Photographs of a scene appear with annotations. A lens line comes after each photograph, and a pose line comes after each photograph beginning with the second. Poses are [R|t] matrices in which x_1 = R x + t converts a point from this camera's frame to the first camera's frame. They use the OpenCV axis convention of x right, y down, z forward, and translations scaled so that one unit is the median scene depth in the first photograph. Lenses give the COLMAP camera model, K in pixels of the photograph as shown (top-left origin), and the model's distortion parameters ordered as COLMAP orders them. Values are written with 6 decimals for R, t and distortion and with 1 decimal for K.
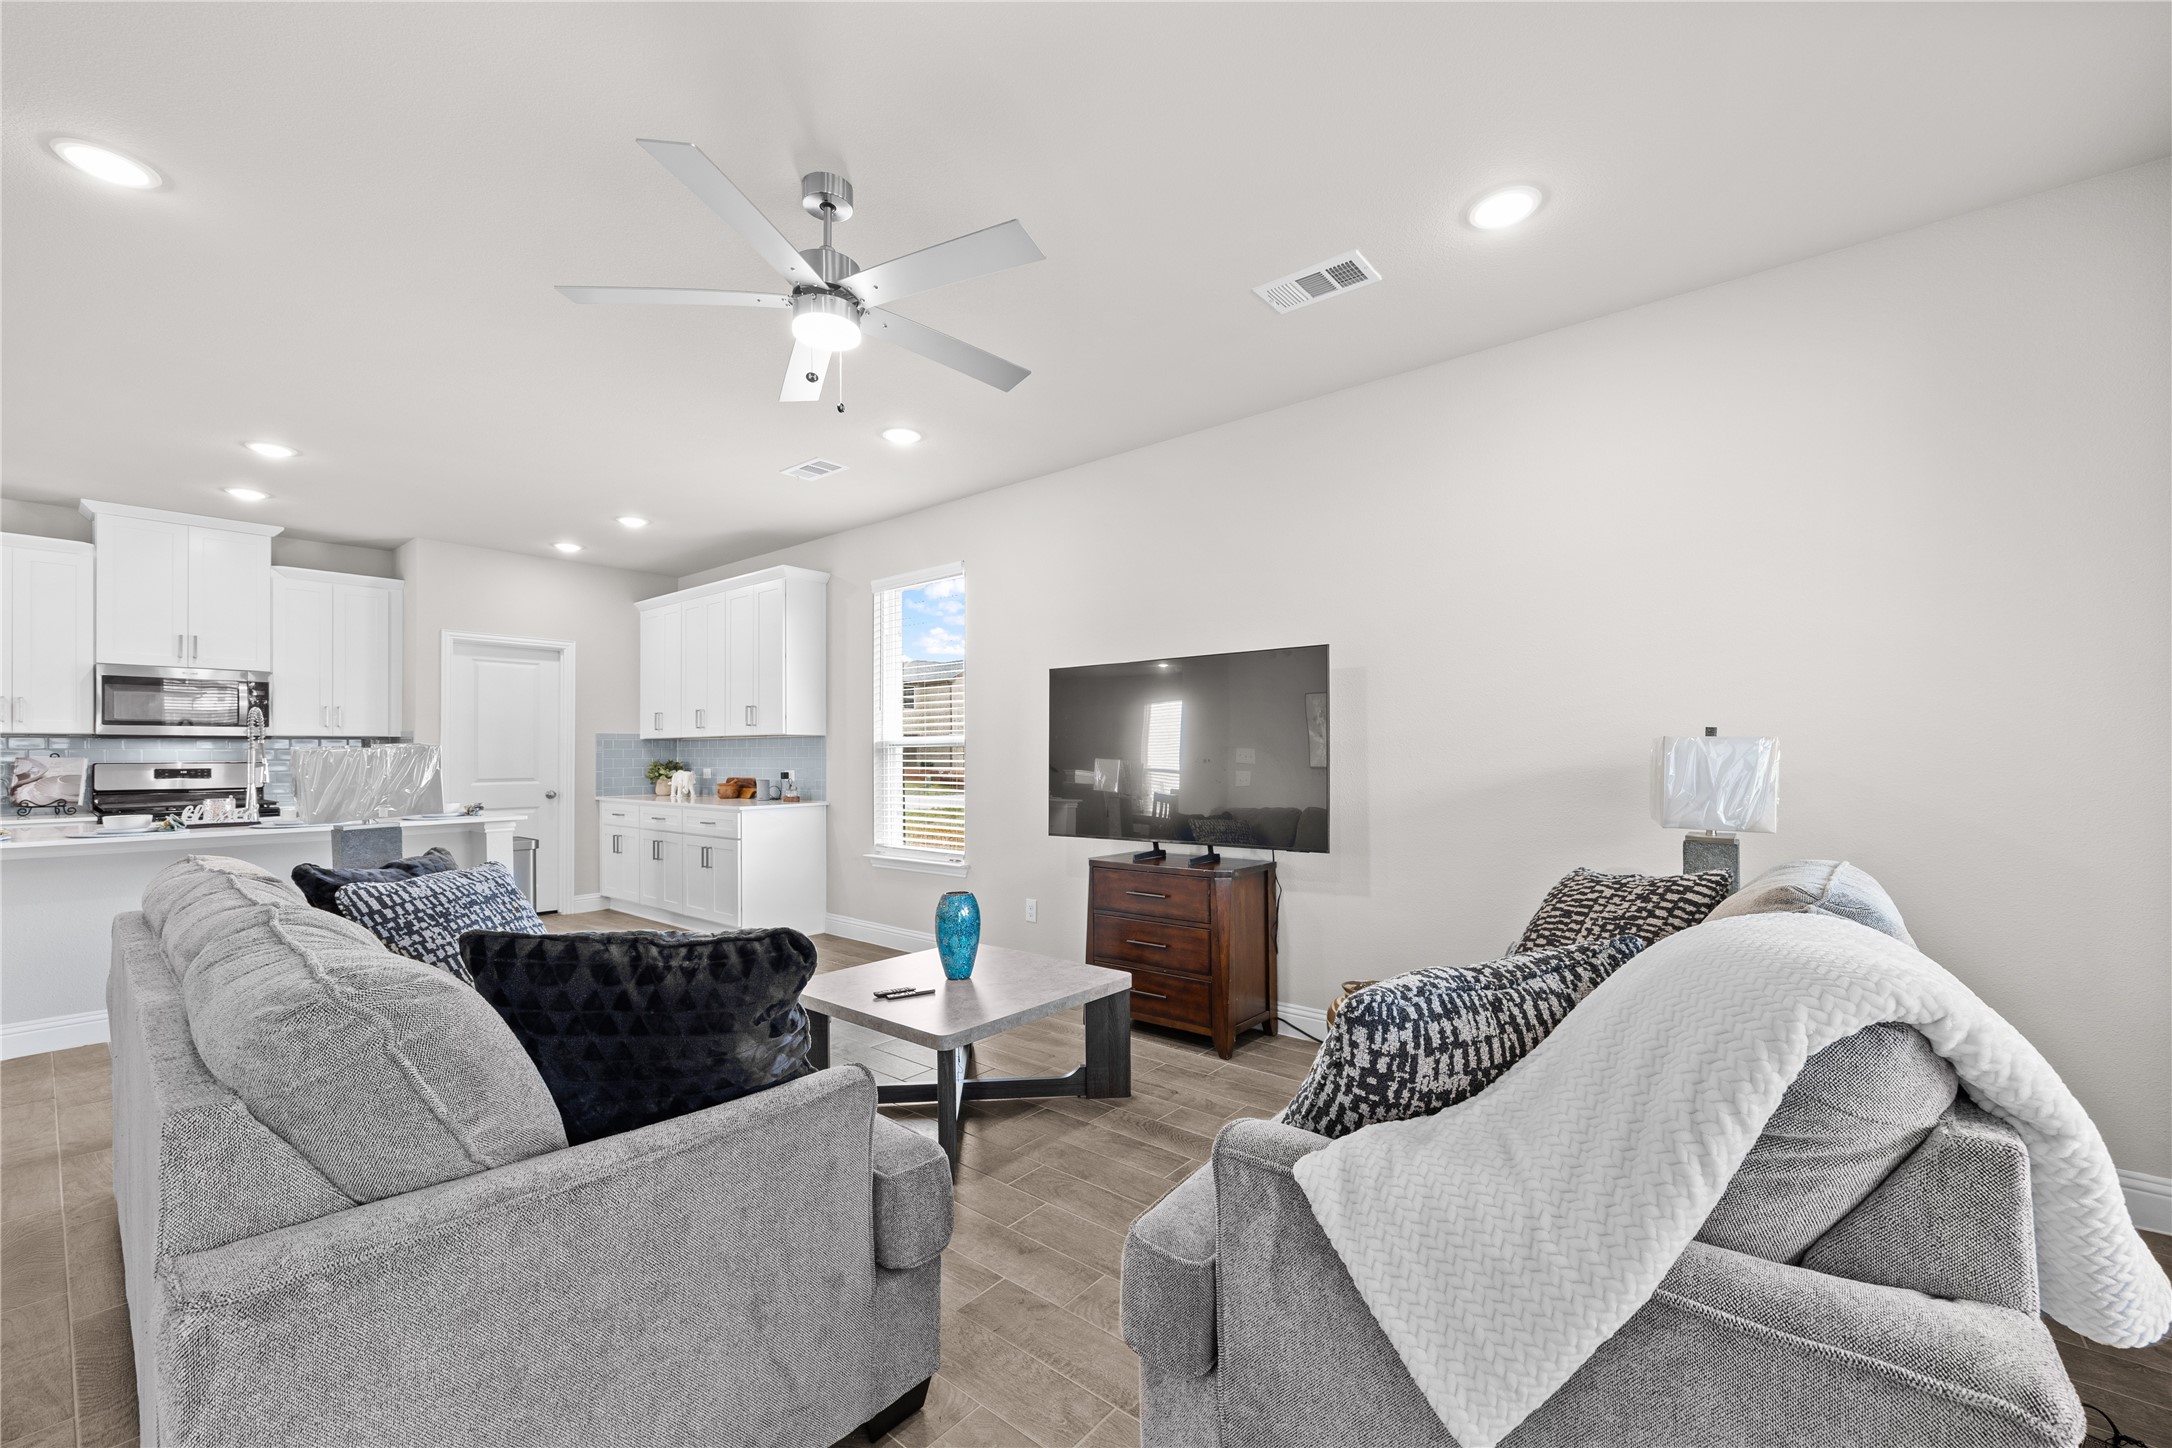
lens RADIAL K [[867.1, 0, 1100.9], [0, 867.1, 753.5], [0, 0, 1]] dist [0.002553, 0.000197]
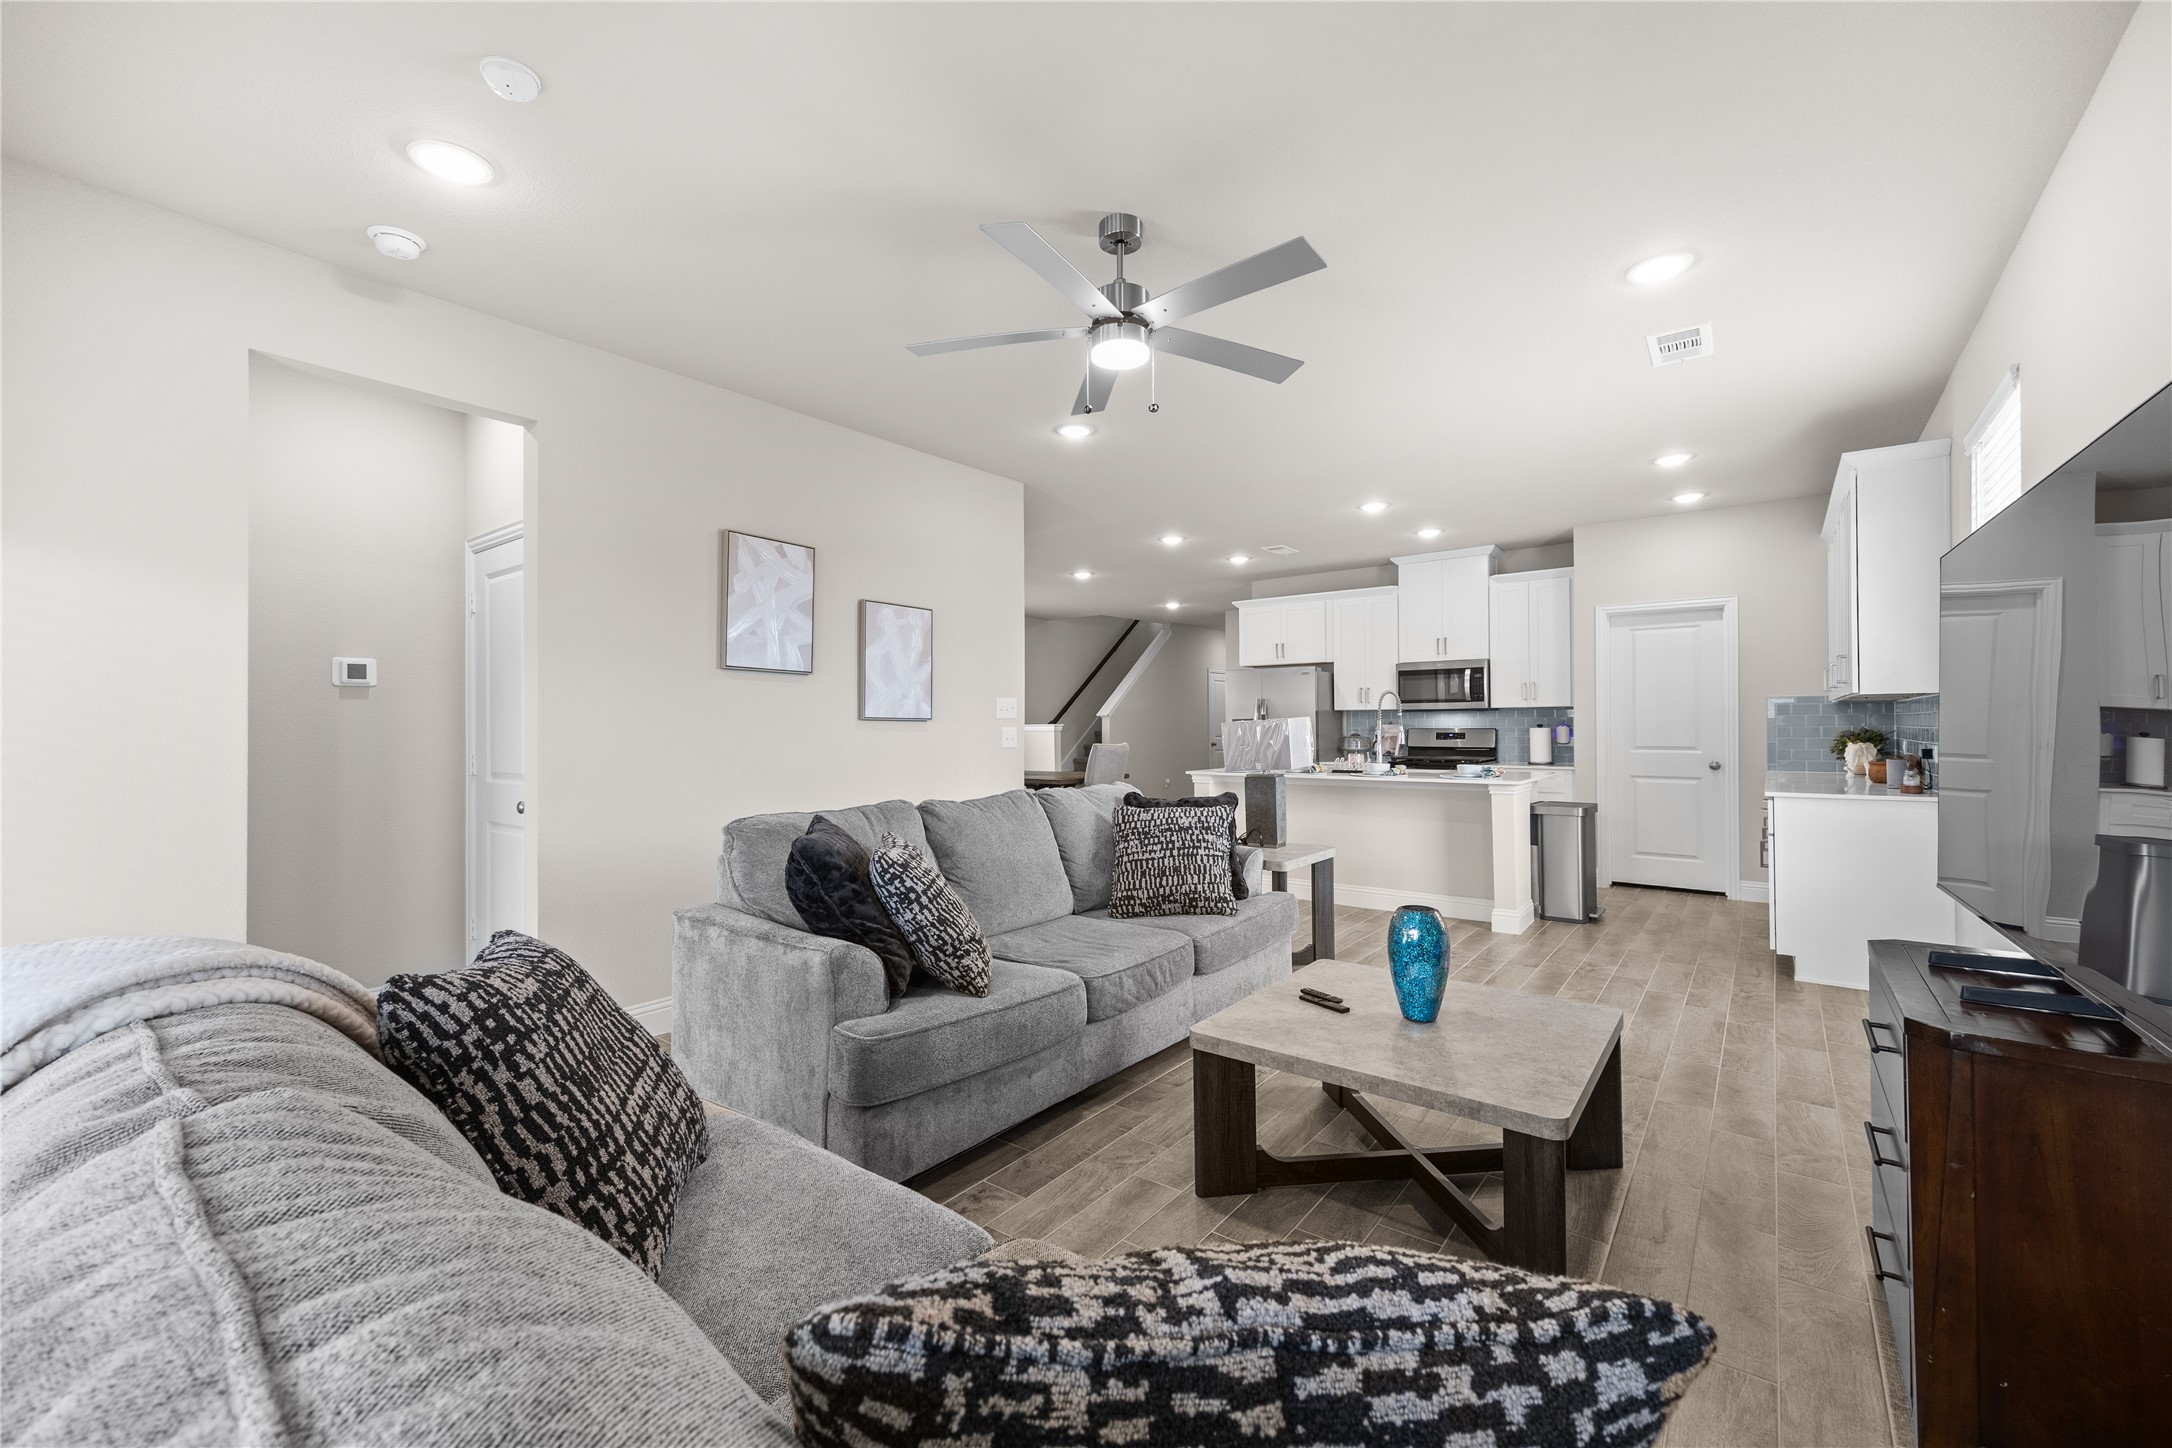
lens RADIAL K [[868.4, 0, 1086.0], [0, 868.4, 724.0], [0, 0, 1]] dist [0.006235, 0.000119]
pose [[0.038422, 0.001211, -0.999261, 0.319835], [0.006056, 0.999981, 0.001444, -0.002473], [0.999243, -0.006107, 0.038414, 0.360540]]
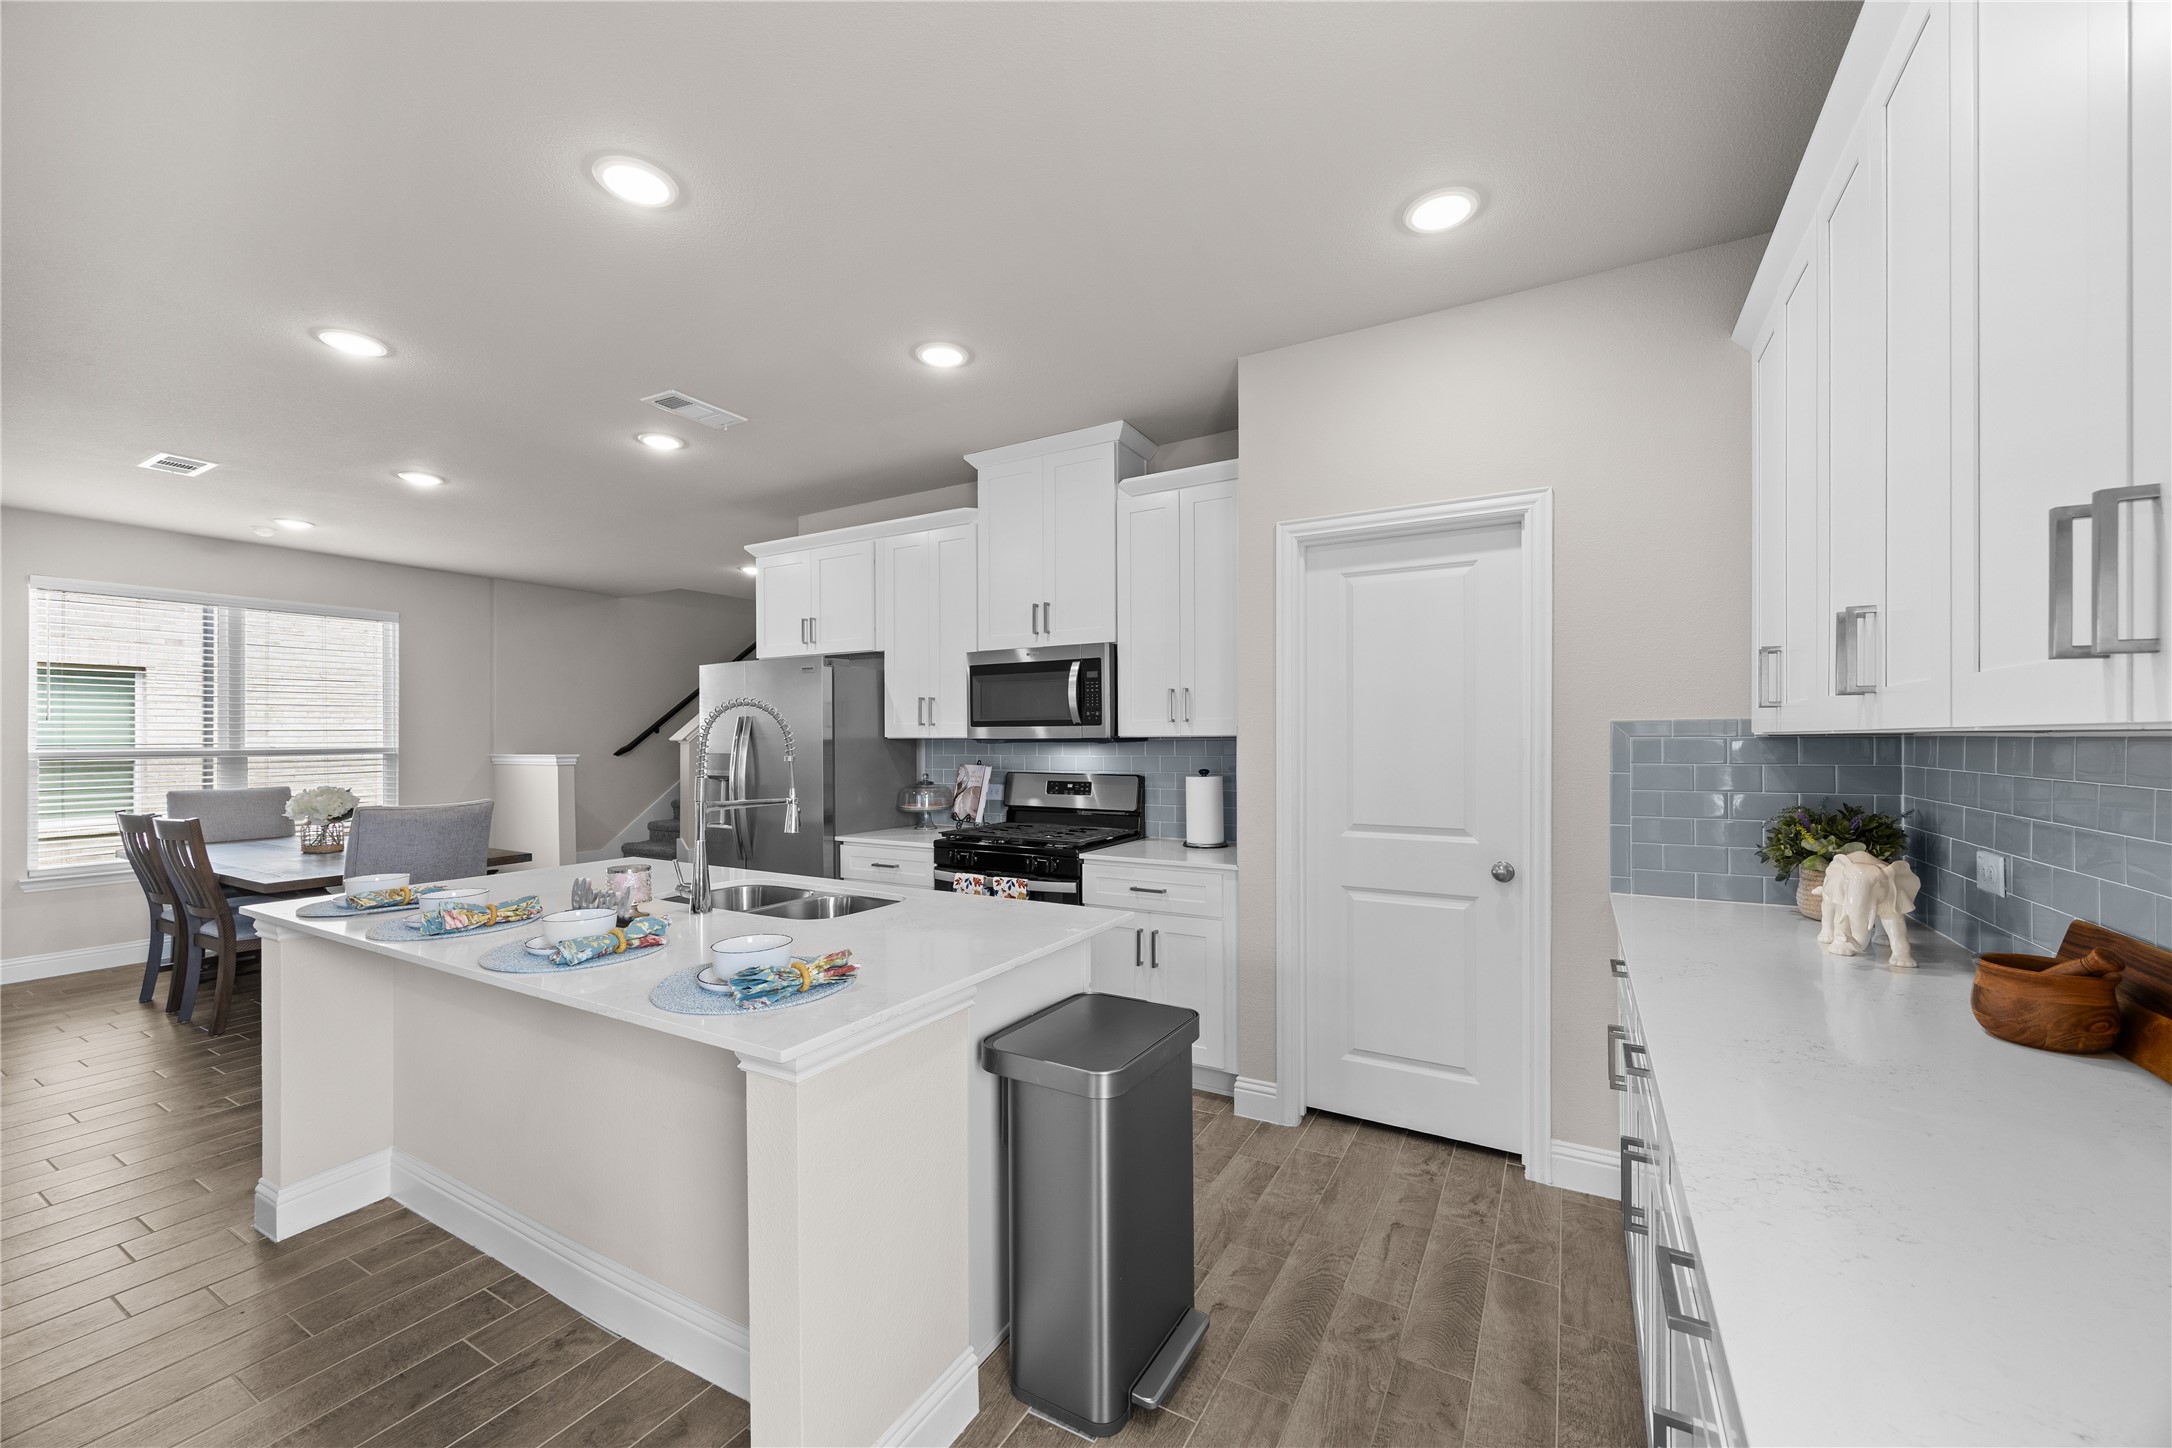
lens RADIAL K [[840.6, 0, 1091.0], [0, 840.6, 744.7], [0, 0, 1]] dist [-0.001129, 0.000075]
pose [[0.180645, 0.008834, -0.983509, -0.330360], [0.001699, 0.999955, 0.009294, -0.021590], [0.983547, -0.003350, 0.180622, 0.886118]]
